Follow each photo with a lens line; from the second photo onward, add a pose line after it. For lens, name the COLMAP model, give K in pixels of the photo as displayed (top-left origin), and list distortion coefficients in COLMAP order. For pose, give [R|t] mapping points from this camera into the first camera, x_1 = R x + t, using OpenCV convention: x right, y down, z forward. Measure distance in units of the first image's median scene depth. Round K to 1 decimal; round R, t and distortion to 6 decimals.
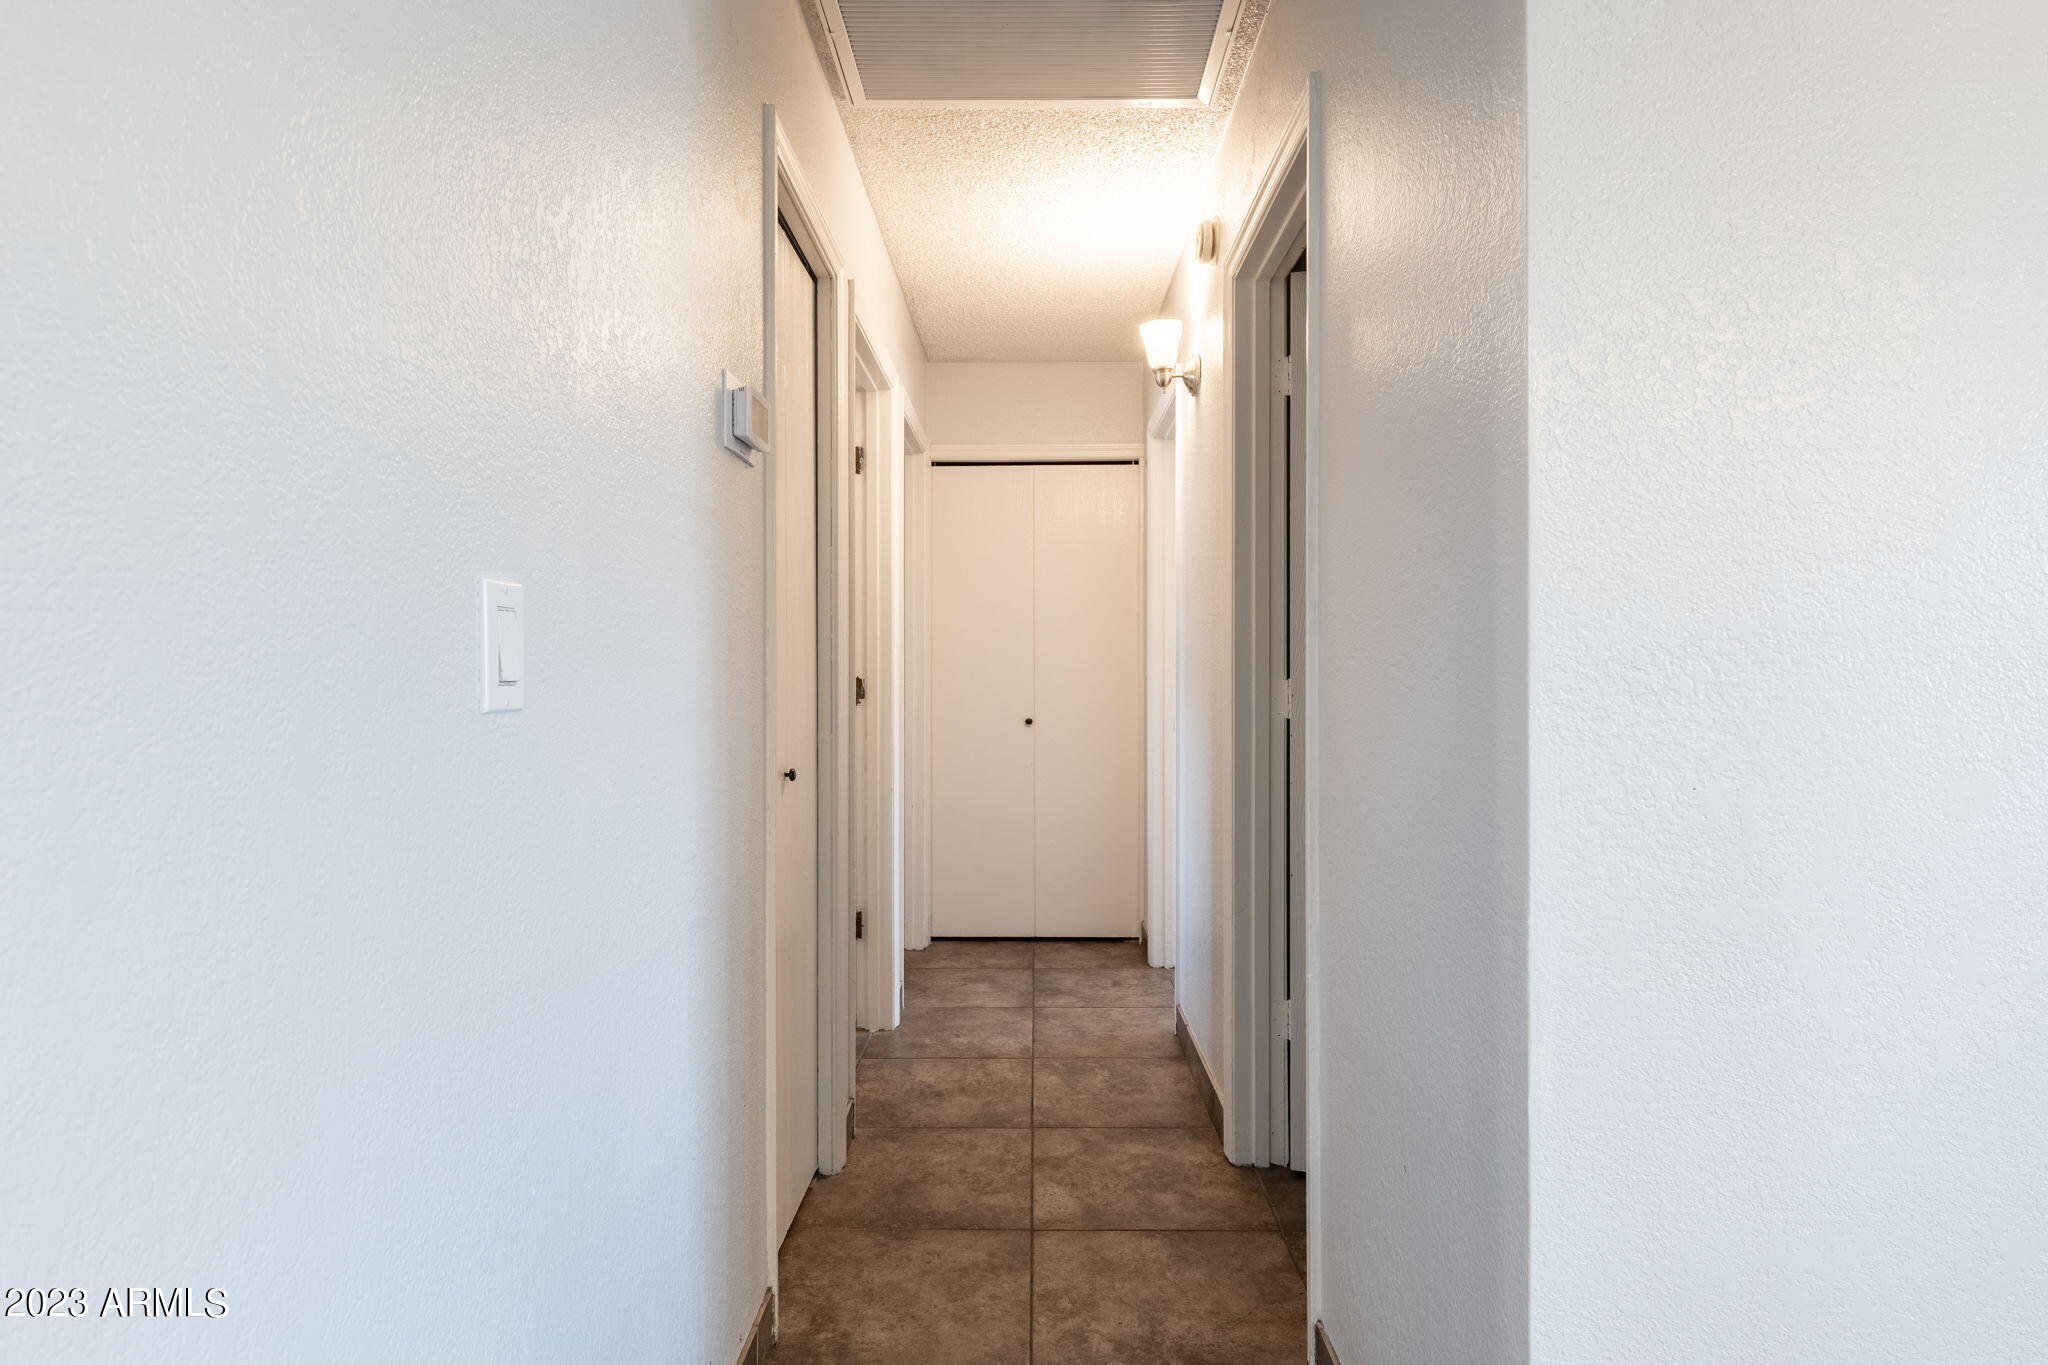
lens RADIAL K [[1107.6, 0, 1035.5], [0, 1107.6, 685.5], [0, 0, 1]] dist [-0.001638, -0.000351]
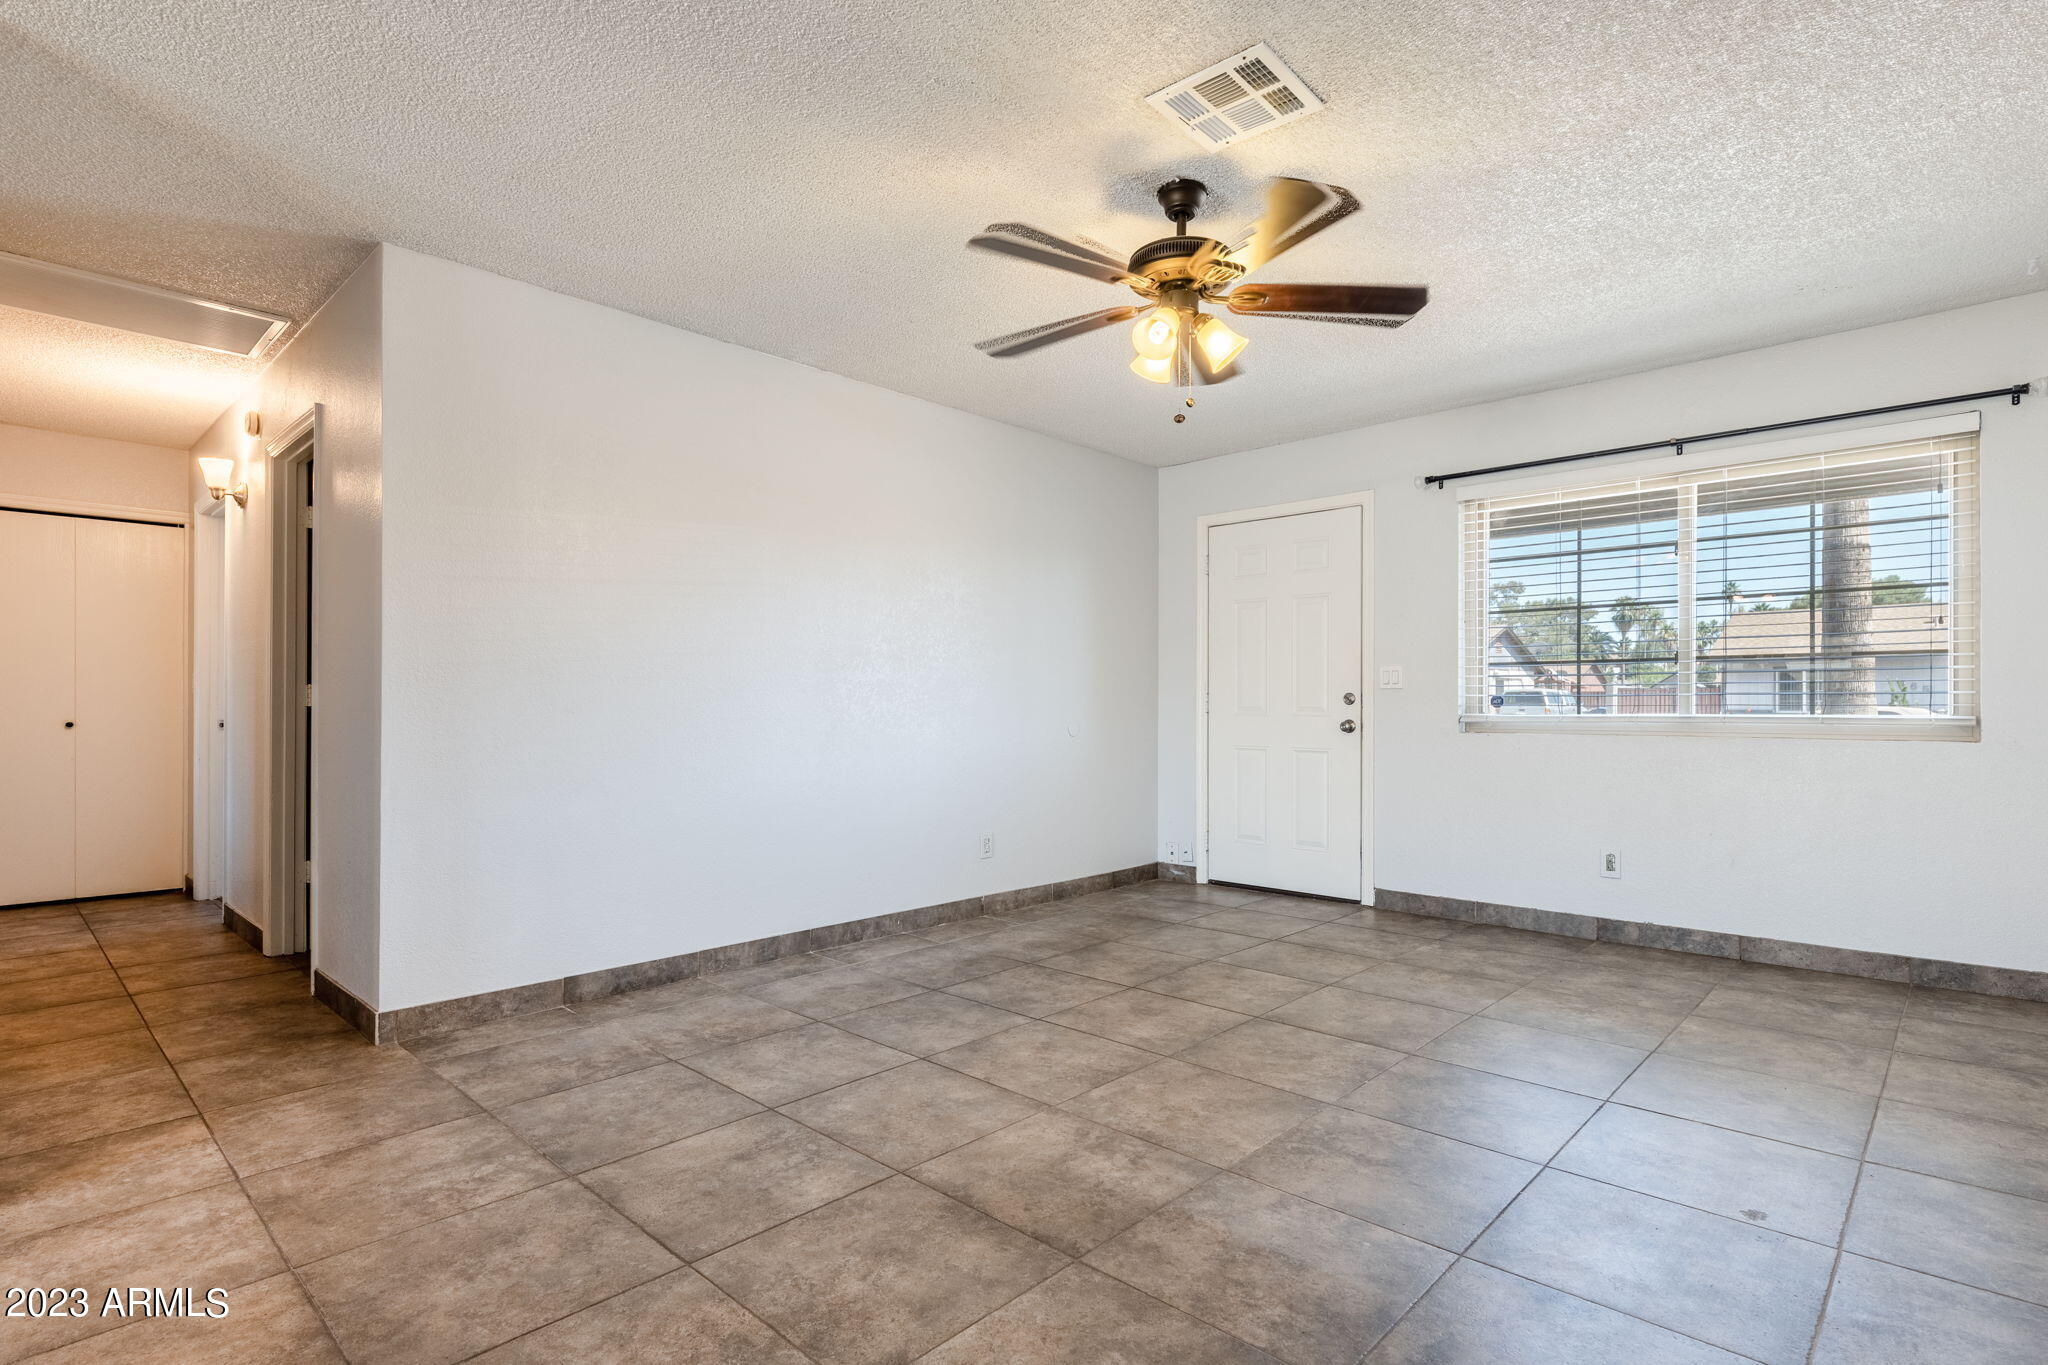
lens RADIAL K [[1020.0, 0, 1033.0], [0, 1020.0, 696.6], [0, 0, 1]] dist [-0.006038, -0.001435]
pose [[0.682854, 0.008157, 0.730509, -0.146719], [0.010044, 0.999738, -0.020553, 0.052763], [-0.730486, 0.021372, 0.682593, -0.835492]]
